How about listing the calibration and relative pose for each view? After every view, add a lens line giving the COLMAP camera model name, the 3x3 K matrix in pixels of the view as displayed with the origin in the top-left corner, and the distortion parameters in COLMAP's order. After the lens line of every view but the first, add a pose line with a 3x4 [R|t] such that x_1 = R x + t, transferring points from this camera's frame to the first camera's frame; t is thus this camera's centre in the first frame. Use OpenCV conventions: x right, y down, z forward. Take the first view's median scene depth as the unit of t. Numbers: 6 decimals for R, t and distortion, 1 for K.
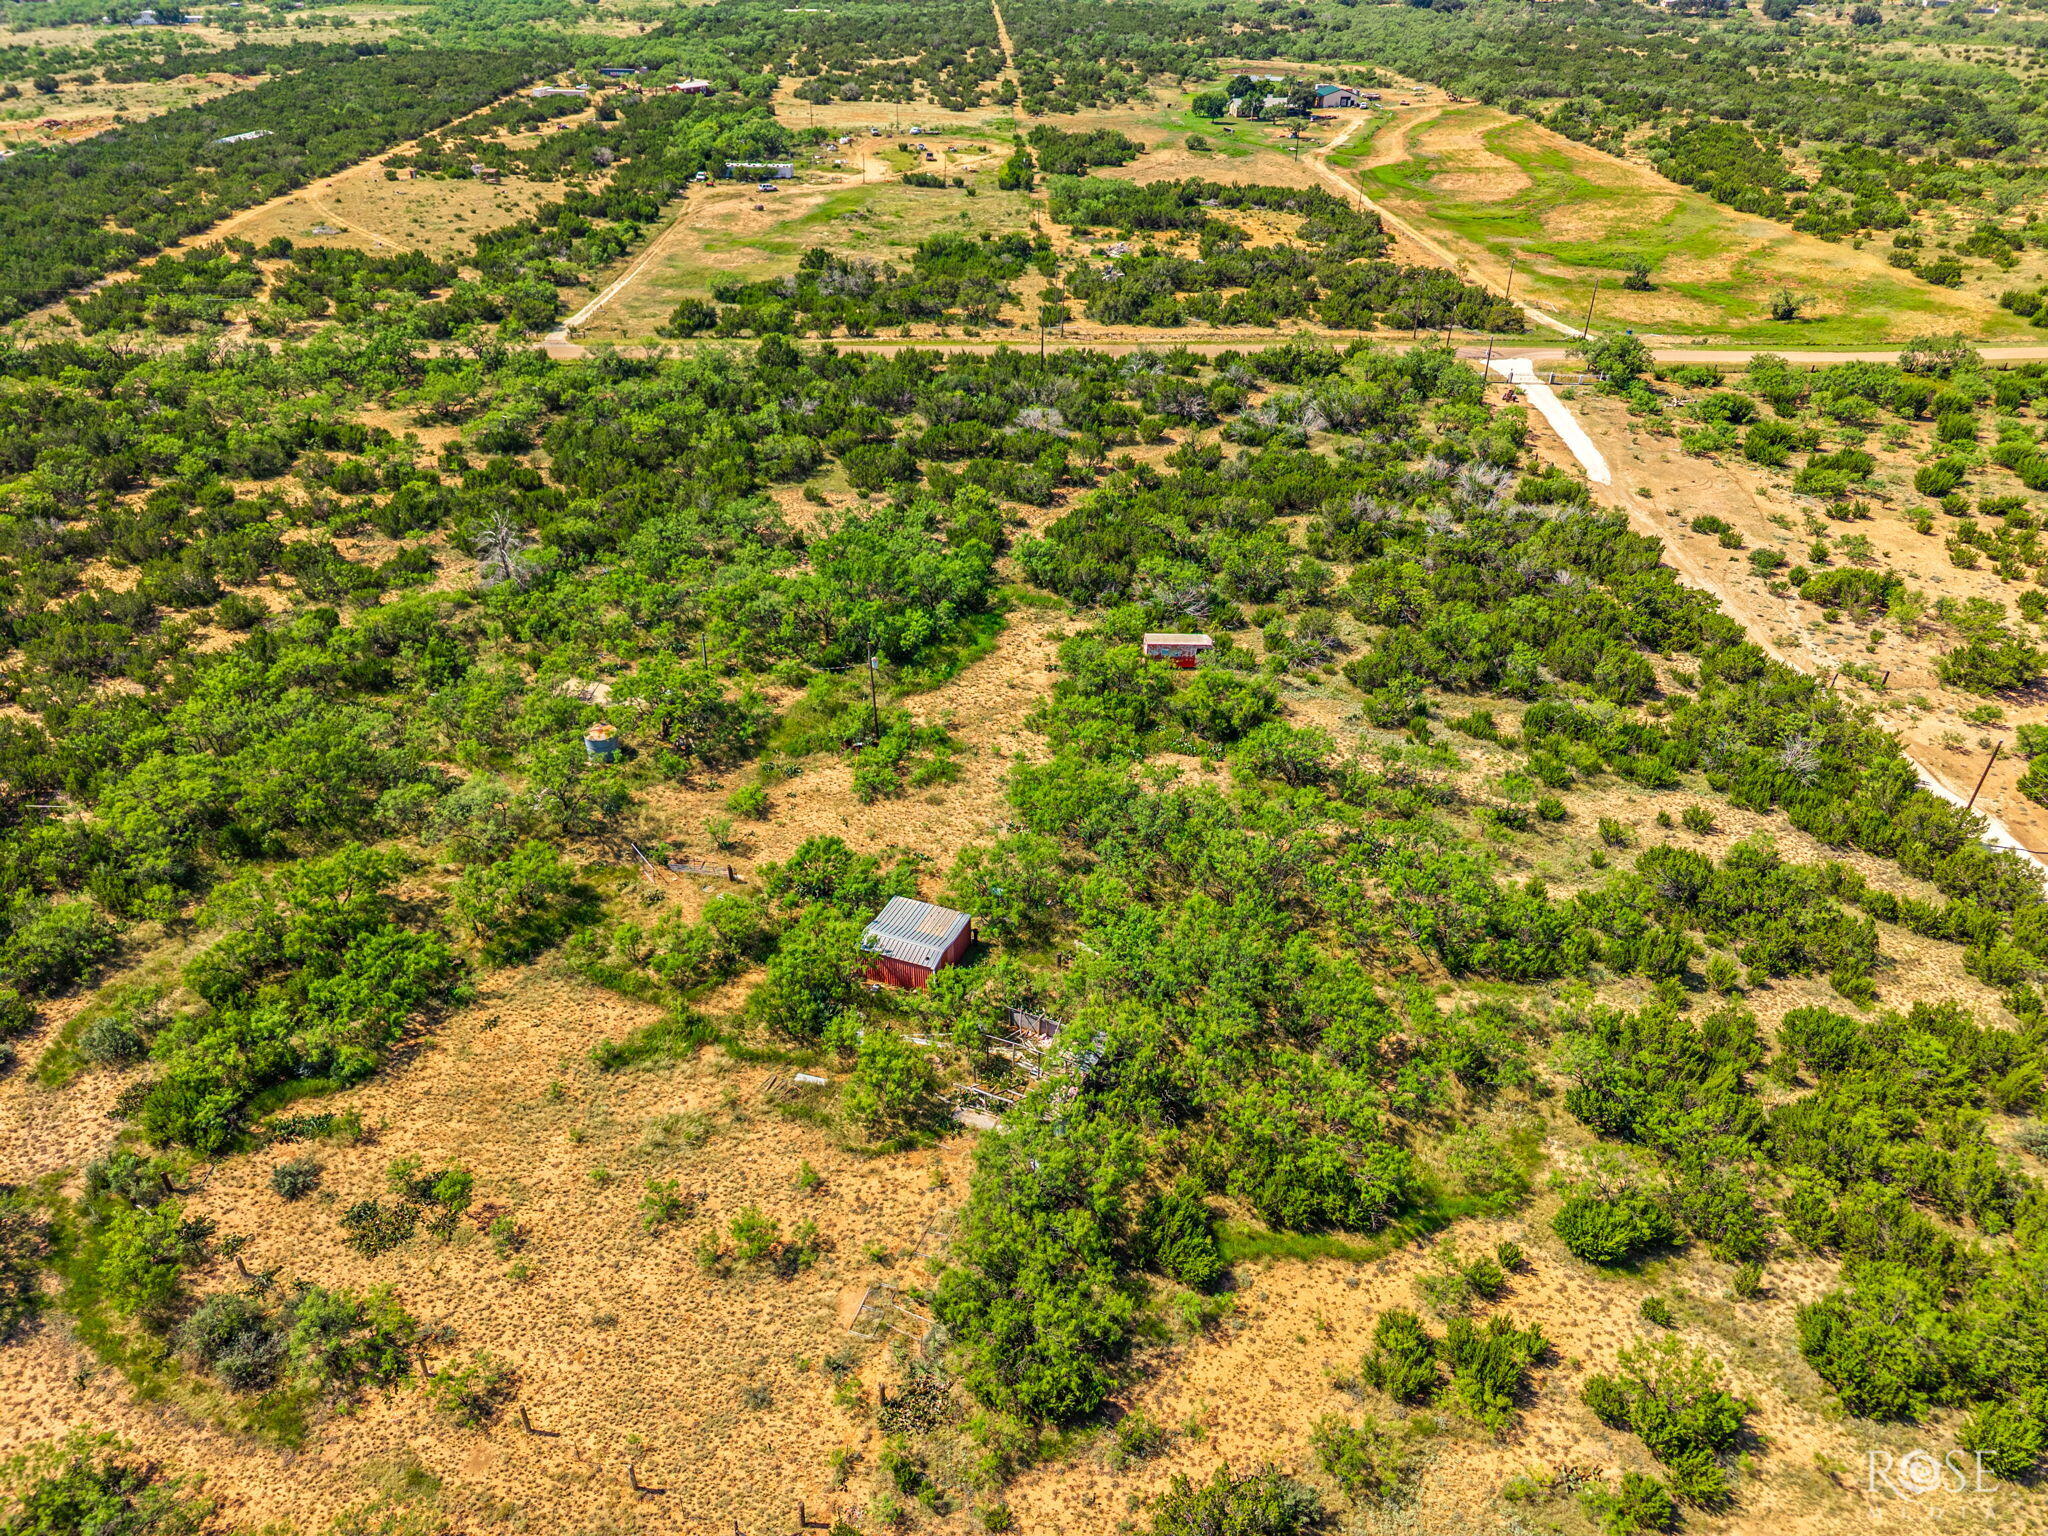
lens RADIAL K [[1373.0, 0, 1028.9], [0, 1373.0, 773.1], [0, 0, 1]] dist [0.013435, -0.010460]
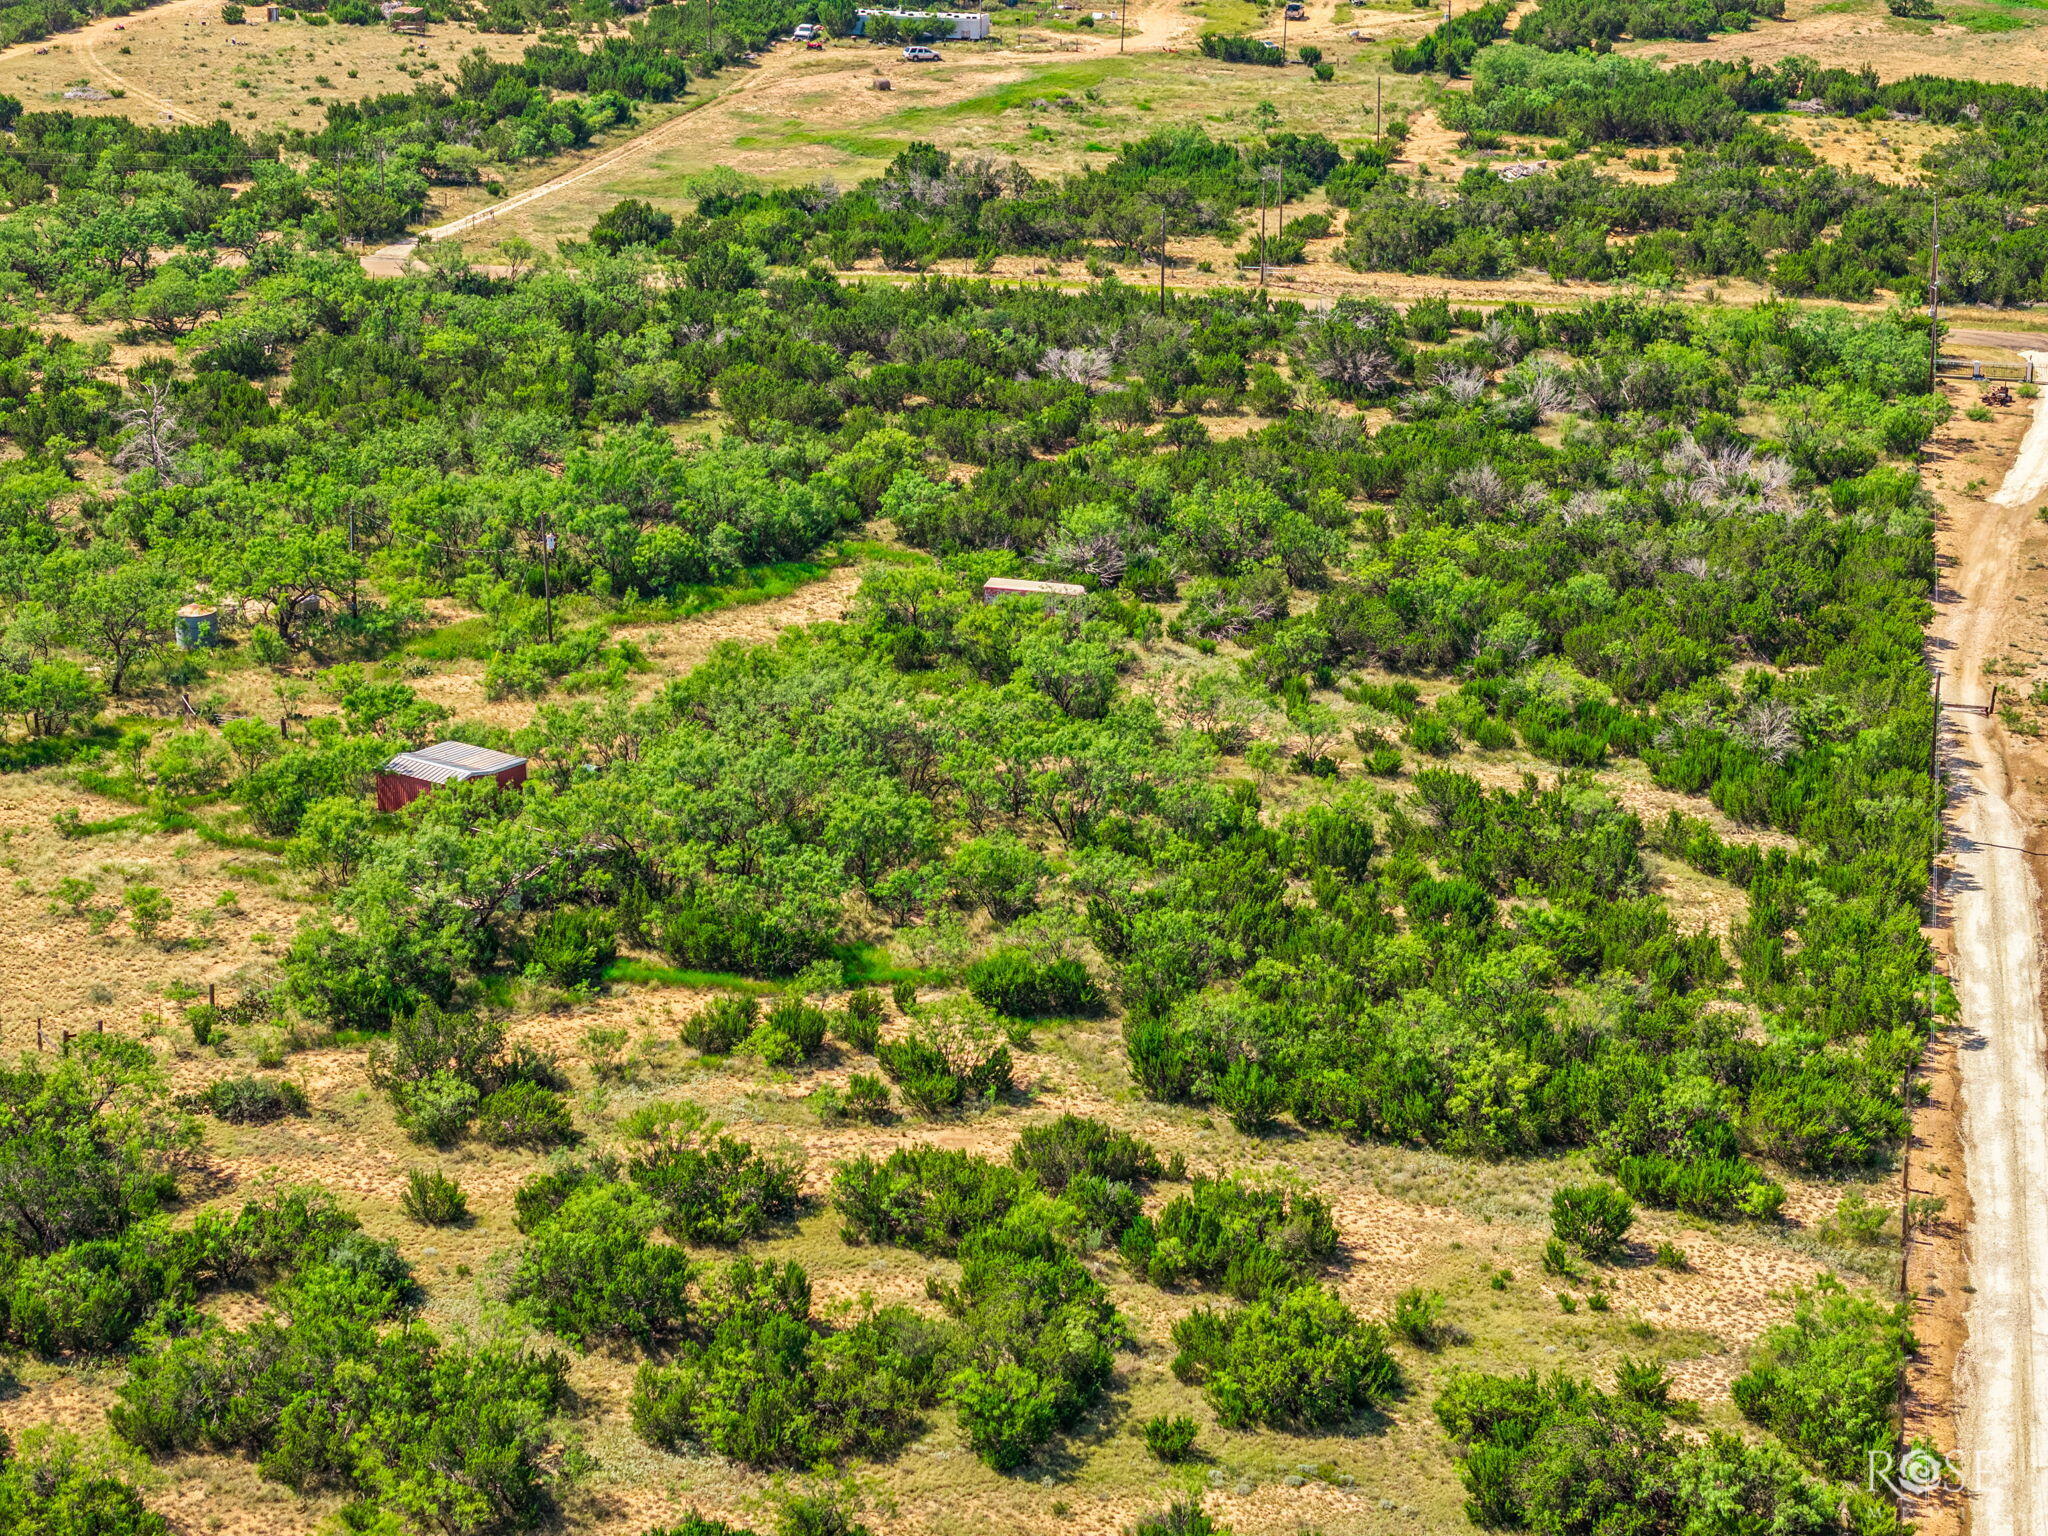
lens RADIAL K [[4160.3, 0, 1024.0], [0, 4160.3, 768.0], [0, 0, 1]] dist [-0.014275, -0.026925]
pose [[0.967387, 0.067327, -0.244192, 0.454228], [-0.127493, 0.962435, -0.239716, 0.355963], [0.218880, 0.263031, 0.939631, -0.672672]]
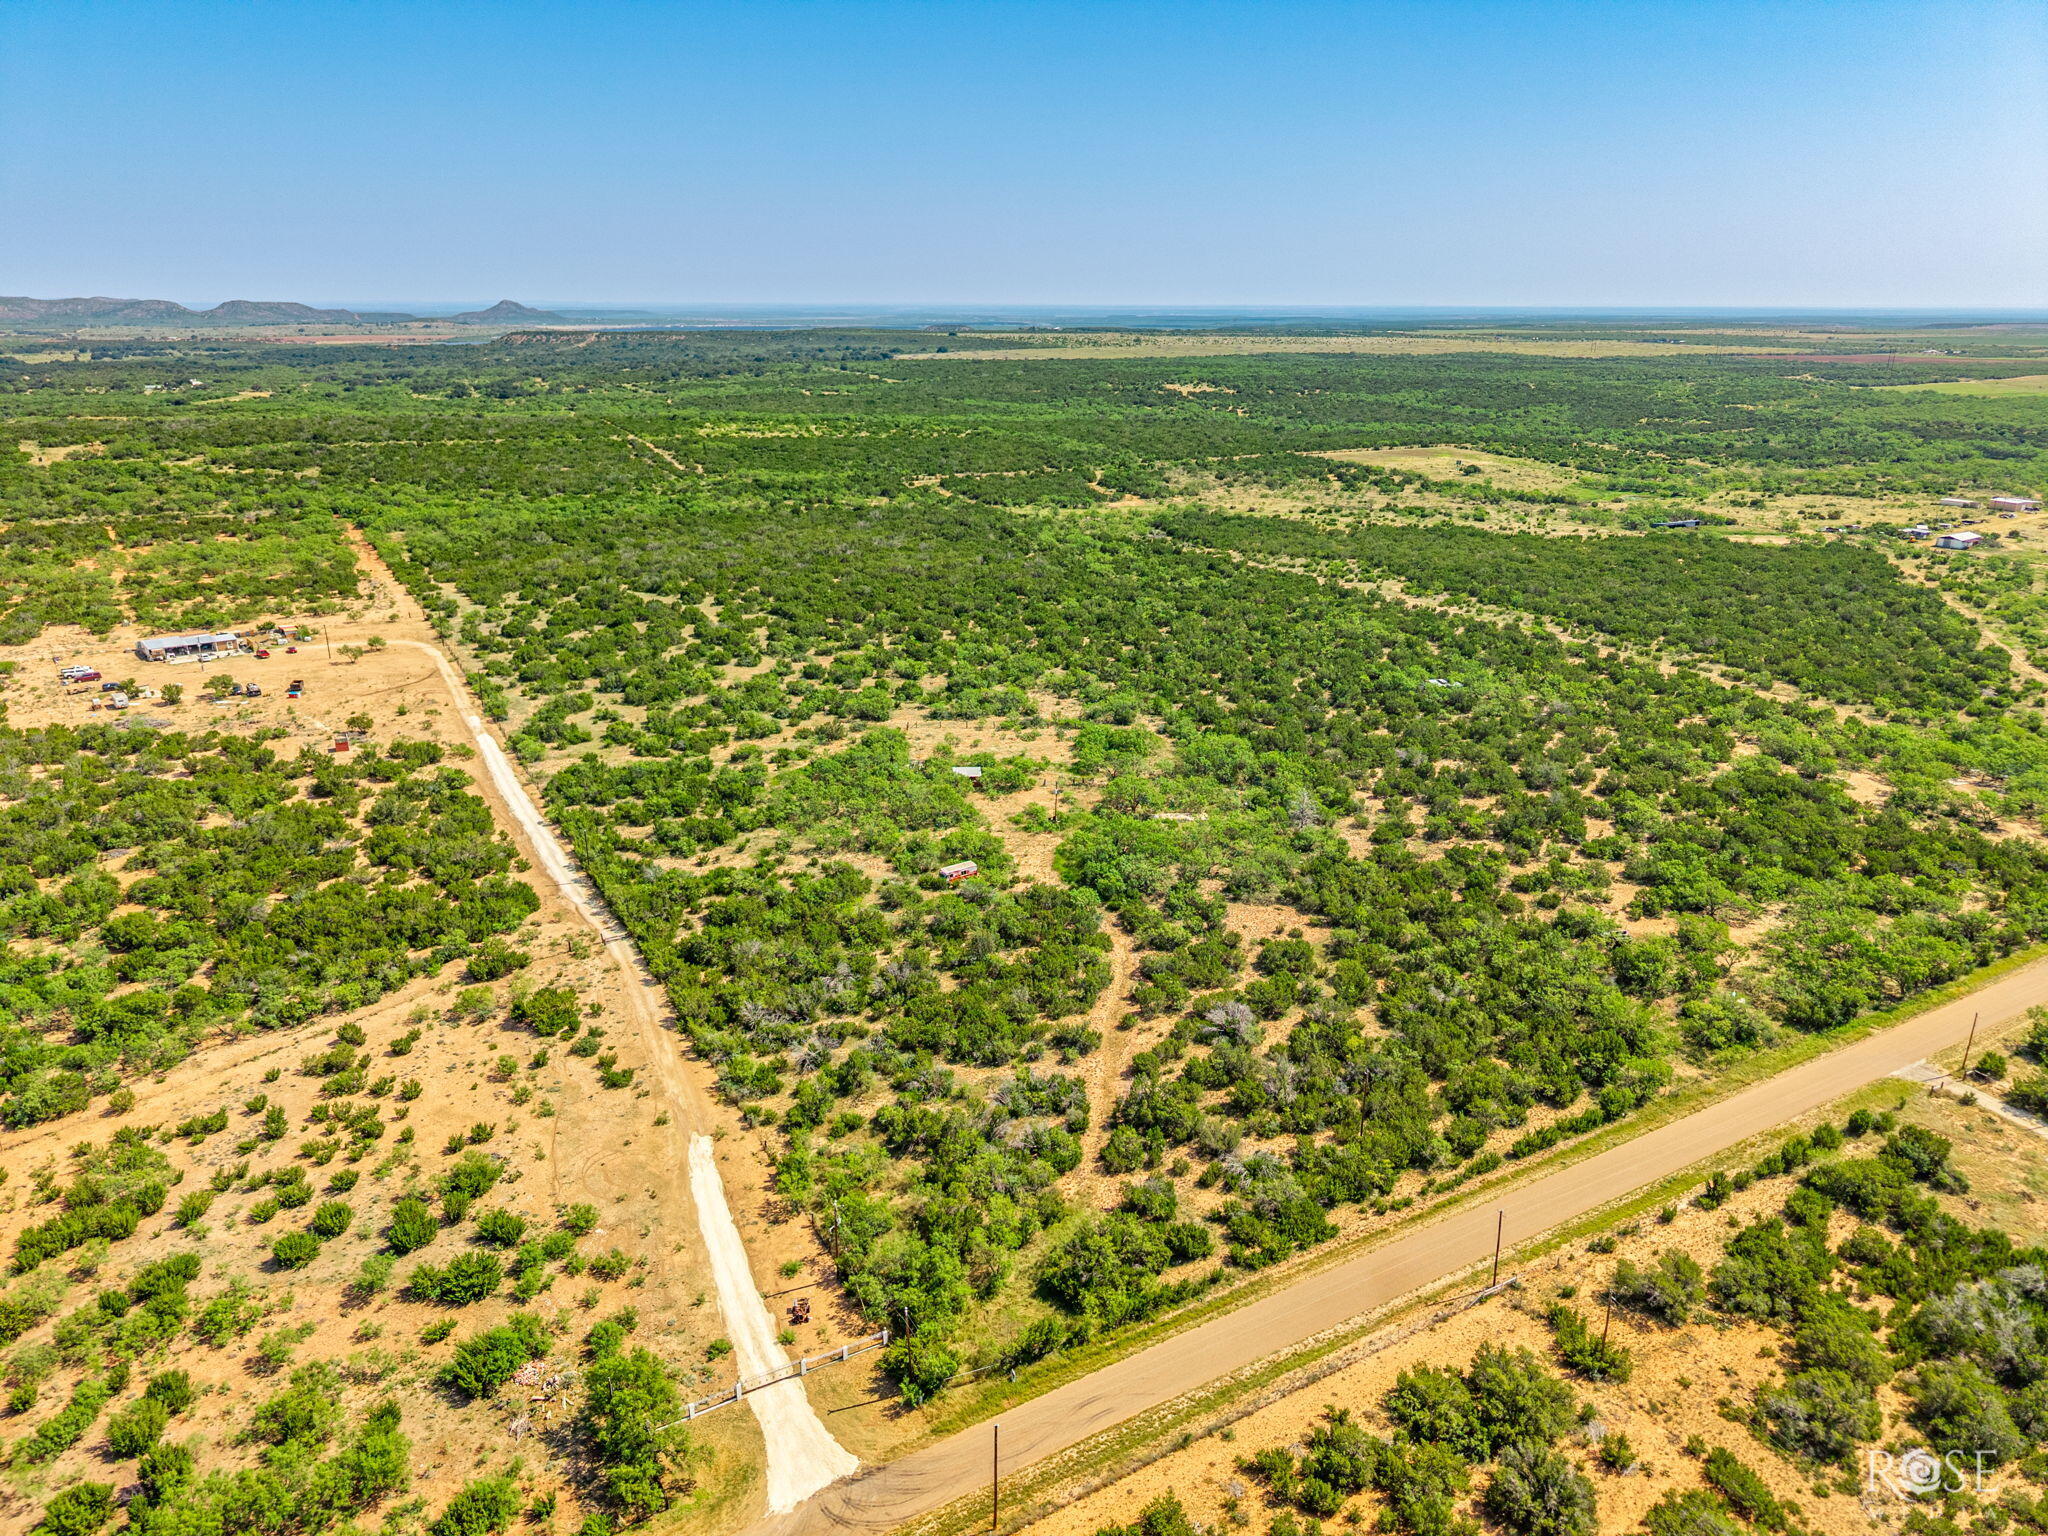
lens RADIAL K [[1373.0, 0, 1028.9], [0, 1373.0, 773.1], [0, 0, 1]] dist [0.013435, -0.010460]
pose [[-0.888537, 0.147284, -0.434521, 0.601610], [-0.251939, 0.634880, 0.730379, -1.157891], [0.383442, 0.758442, -0.527008, 1.423608]]
